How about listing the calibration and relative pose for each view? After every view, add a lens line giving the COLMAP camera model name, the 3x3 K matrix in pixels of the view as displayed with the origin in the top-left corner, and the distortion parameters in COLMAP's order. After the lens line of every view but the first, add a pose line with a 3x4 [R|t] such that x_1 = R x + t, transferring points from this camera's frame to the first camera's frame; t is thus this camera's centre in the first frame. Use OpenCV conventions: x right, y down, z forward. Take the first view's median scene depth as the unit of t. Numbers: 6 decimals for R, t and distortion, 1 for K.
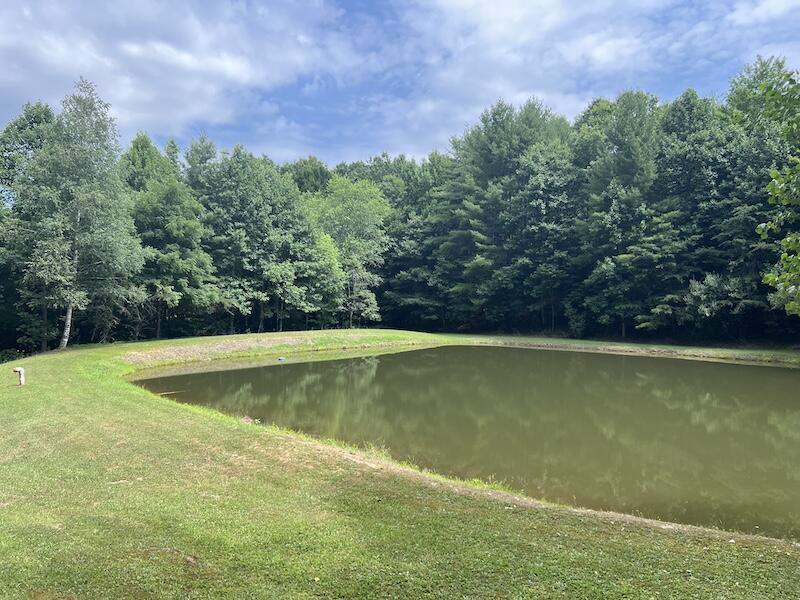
lens RADIAL K [[604.2, 0, 402.1], [0, 604.2, 302.3], [0, 0, 1]] dist [0.111176, -0.189915]
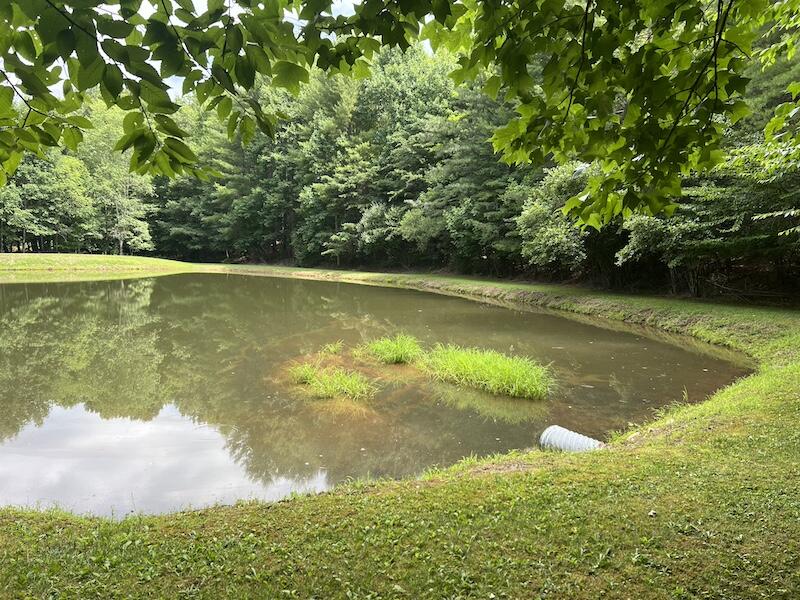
lens RADIAL K [[604.2, 0, 402.1], [0, 604.2, 302.3], [0, 0, 1]] dist [0.111176, -0.189915]
pose [[0.998725, 0.019933, 0.046388, 0.403739], [-0.023569, 0.996580, 0.079205, 0.032650], [-0.044651, -0.080198, 0.995778, -0.045663]]
